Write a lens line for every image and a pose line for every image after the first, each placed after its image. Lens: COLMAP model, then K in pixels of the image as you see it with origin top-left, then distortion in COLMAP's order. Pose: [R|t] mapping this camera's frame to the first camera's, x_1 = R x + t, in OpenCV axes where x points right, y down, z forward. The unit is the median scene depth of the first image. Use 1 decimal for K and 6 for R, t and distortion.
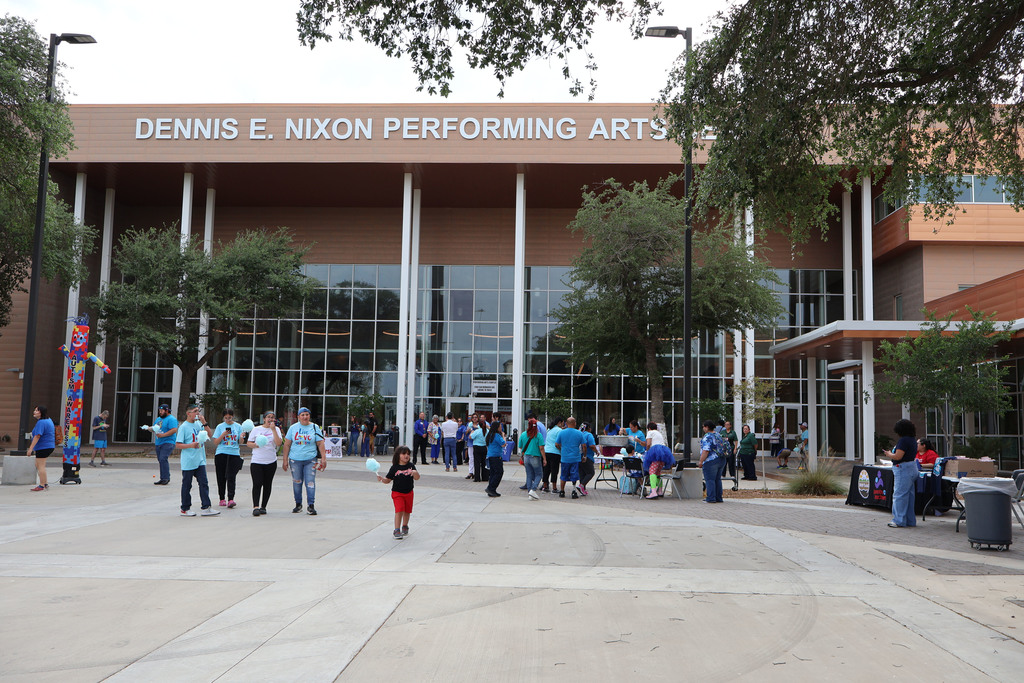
lens RADIAL K [[840.5, 0, 512.0], [0, 840.5, 341.5], [0, 0, 1]] dist [-0.017756, -0.000475]
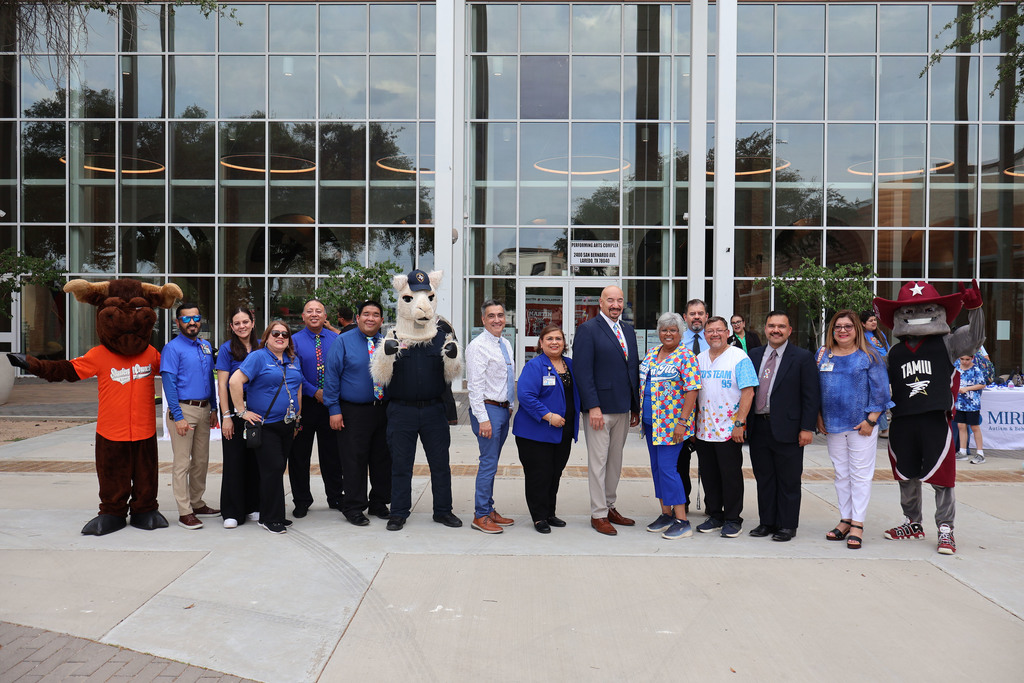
lens RADIAL K [[840.5, 0, 512.0], [0, 840.5, 341.5], [0, 0, 1]] dist [-0.017756, -0.000475]
pose [[0.999133, -0.010607, 0.040259, -0.118590], [0.005381, 0.991793, 0.127744, 0.049056], [-0.041283, -0.127417, 0.990990, 0.604104]]
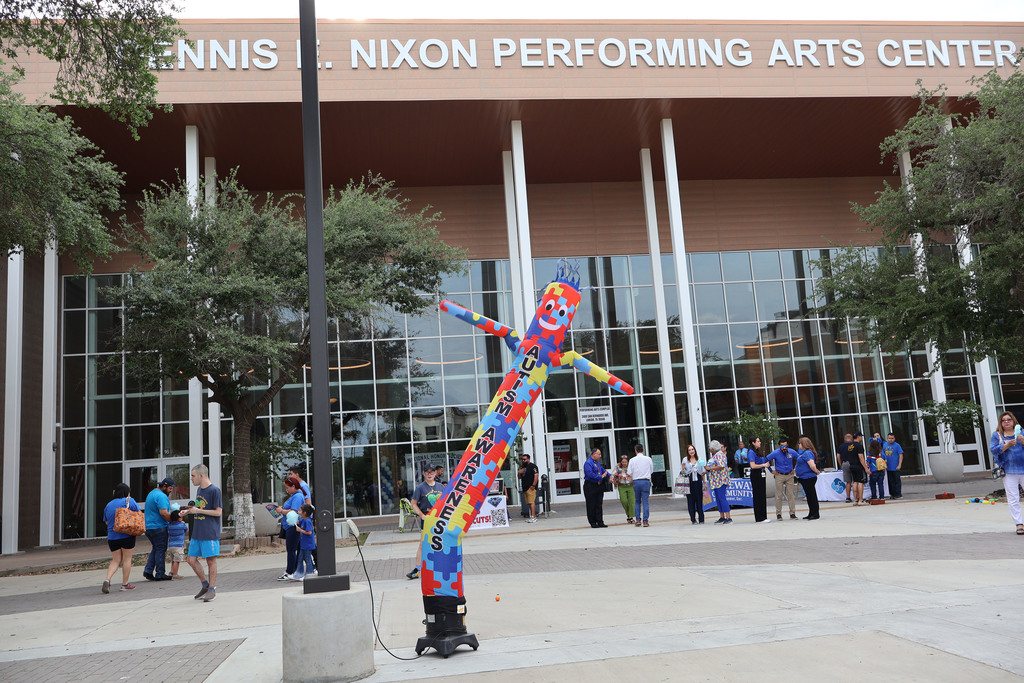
lens RADIAL K [[840.5, 0, 512.0], [0, 840.5, 341.5], [0, 0, 1]] dist [-0.017756, -0.000475]
pose [[0.980519, -0.058885, 0.187388, -0.284962], [0.071043, 0.995736, -0.058838, 0.031879], [-0.183124, 0.071005, 0.980522, 0.320002]]
